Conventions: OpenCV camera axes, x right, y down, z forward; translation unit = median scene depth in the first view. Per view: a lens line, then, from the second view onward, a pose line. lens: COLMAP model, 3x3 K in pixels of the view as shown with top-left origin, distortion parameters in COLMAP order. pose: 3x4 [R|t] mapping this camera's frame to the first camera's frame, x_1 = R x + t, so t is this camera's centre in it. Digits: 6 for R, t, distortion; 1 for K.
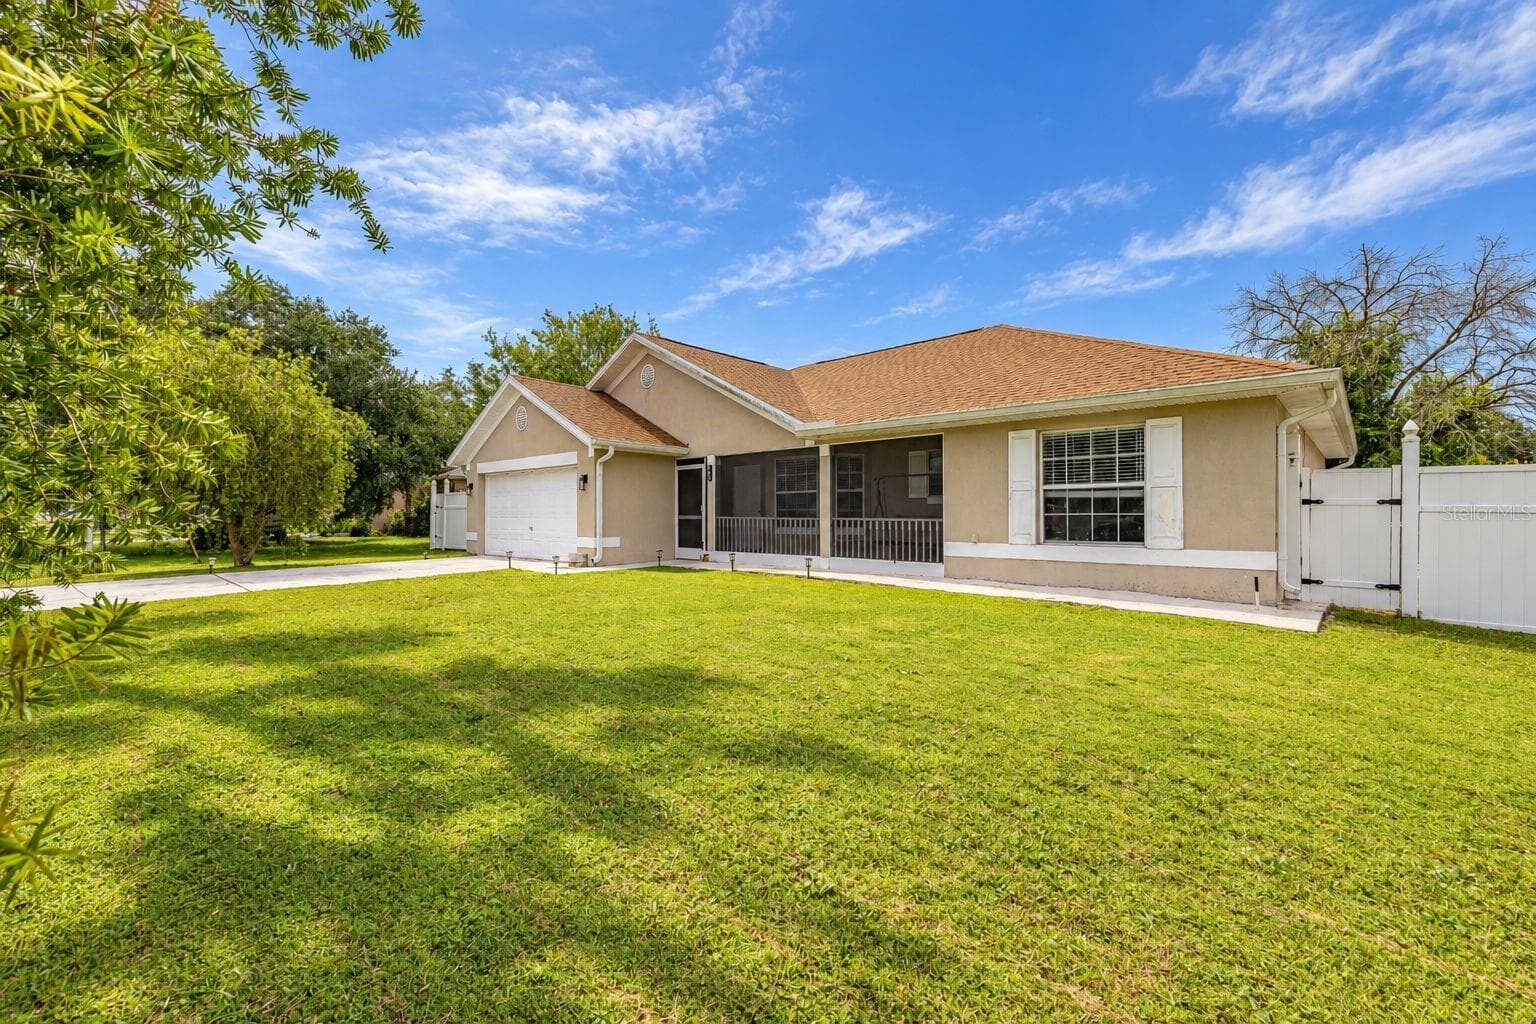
lens RADIAL K [[647.1, 0, 771.1], [0, 647.1, 514.2], [0, 0, 1]] dist [0.001509, 0.000295]
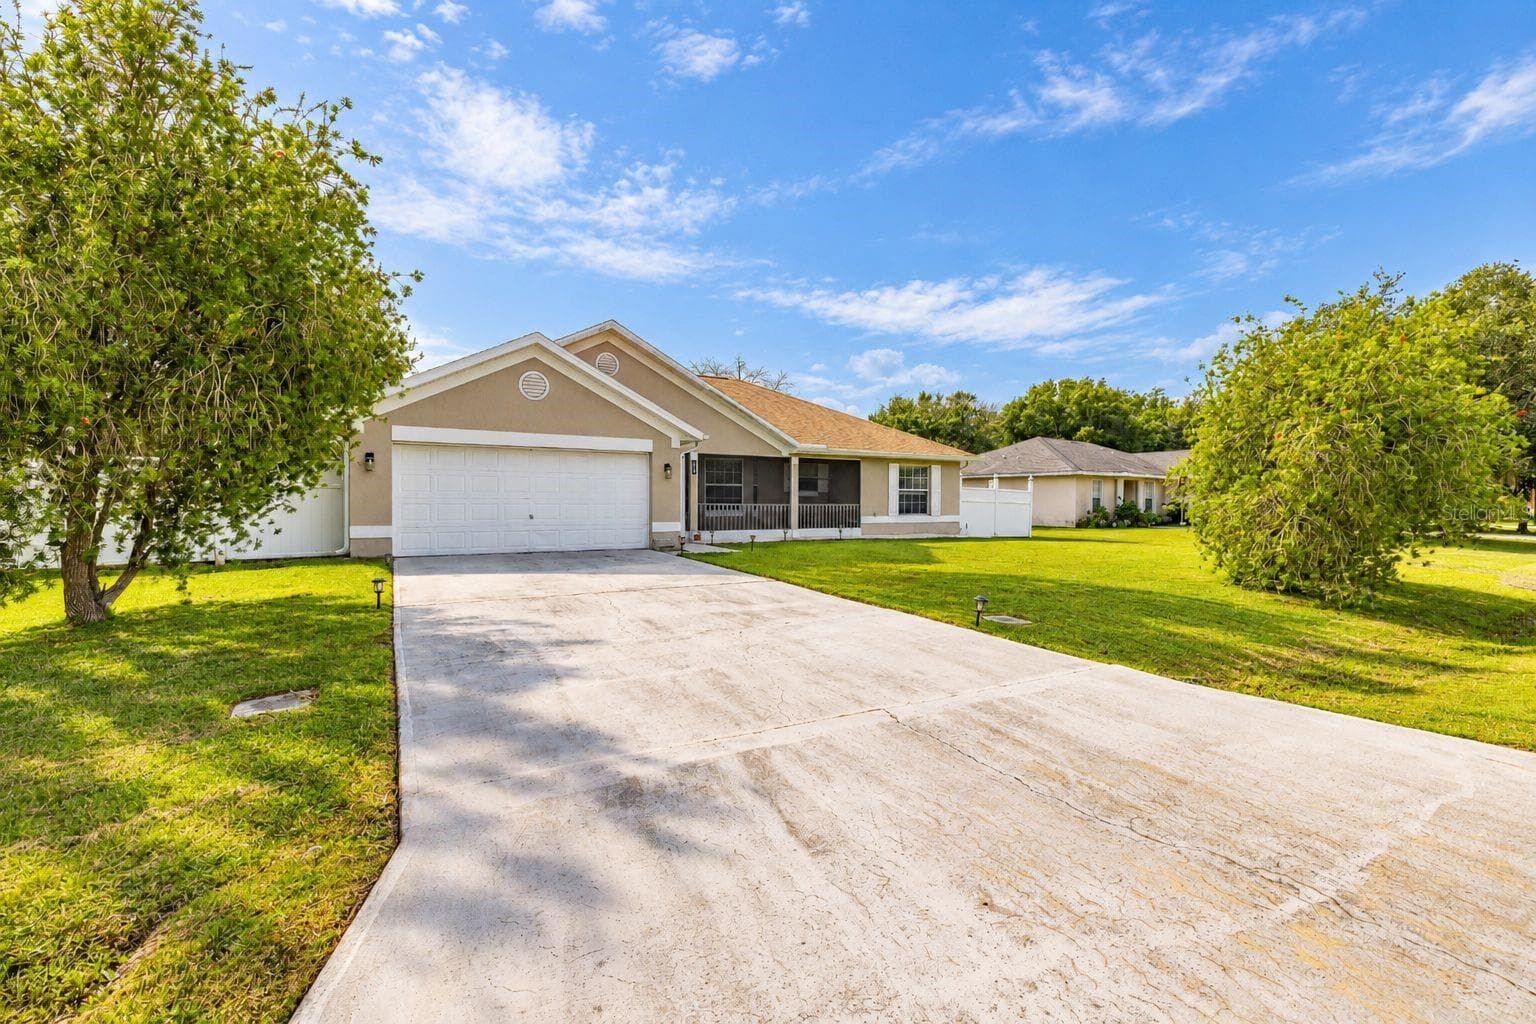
lens RADIAL K [[656.5, 0, 768.0], [0, 656.5, 512.0], [0, 0, 1]] dist [0.002764, 0.000460]
pose [[0.292276, -0.016850, 0.956186, -1.462502], [-0.007224, 0.999777, 0.019826, -0.005587], [-0.956307, -0.012703, 0.292089, 0.606074]]
